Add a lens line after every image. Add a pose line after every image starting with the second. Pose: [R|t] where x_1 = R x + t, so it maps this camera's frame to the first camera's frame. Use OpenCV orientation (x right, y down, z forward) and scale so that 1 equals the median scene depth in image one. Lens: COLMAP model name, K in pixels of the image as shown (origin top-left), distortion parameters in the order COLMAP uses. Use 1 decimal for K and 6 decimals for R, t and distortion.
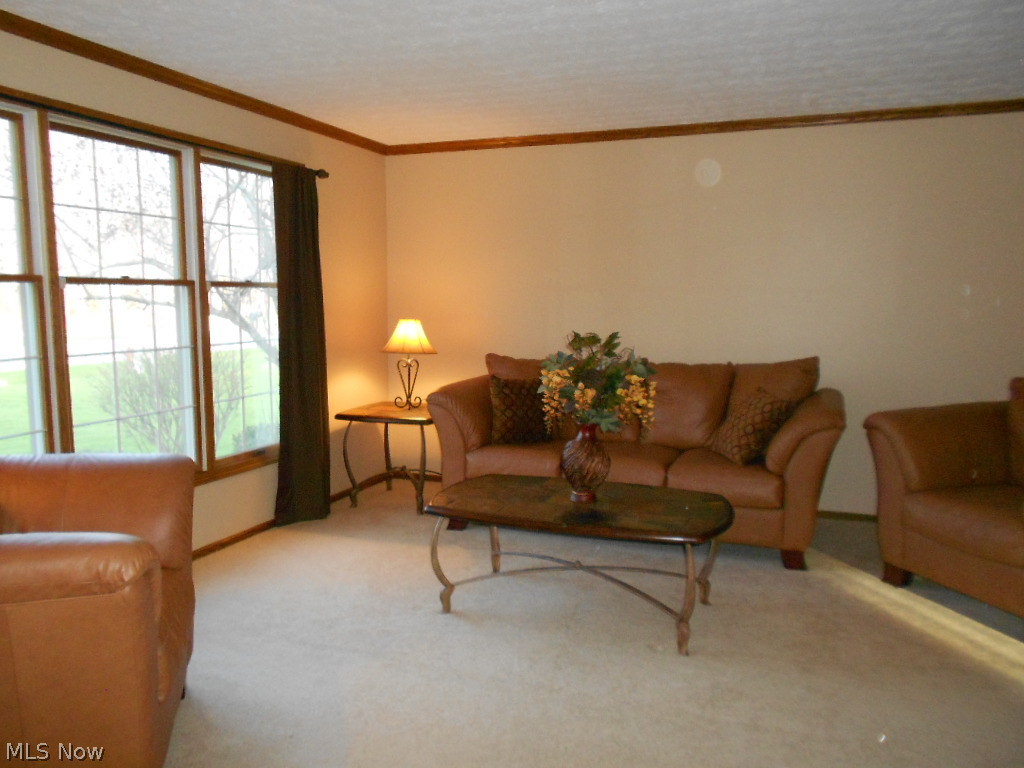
lens RADIAL K [[805.7, 0, 512.0], [0, 805.7, 384.0], [0, 0, 1]] dist [0.003771, -0.002306]
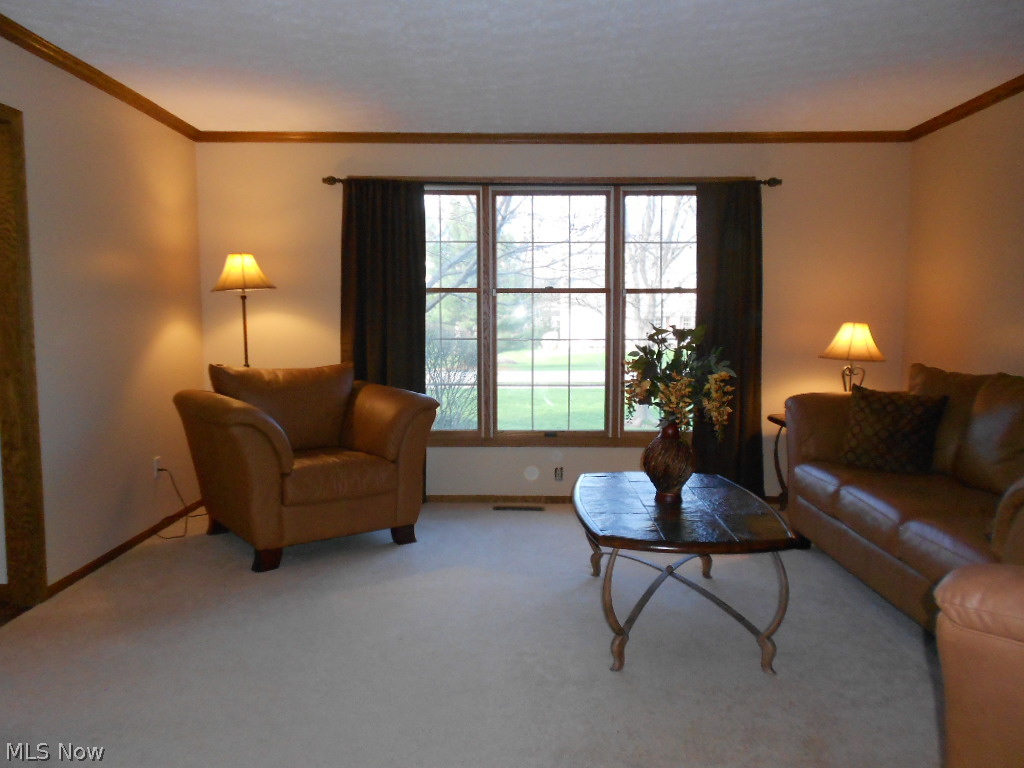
lens RADIAL K [[805.7, 0, 512.0], [0, 805.7, 384.0], [0, 0, 1]] dist [0.003771, -0.002306]
pose [[0.365201, 0.077236, -0.927719, 0.673819], [-0.104153, 0.993686, 0.041728, -0.010137], [0.925084, 0.081386, 0.370939, 0.345399]]
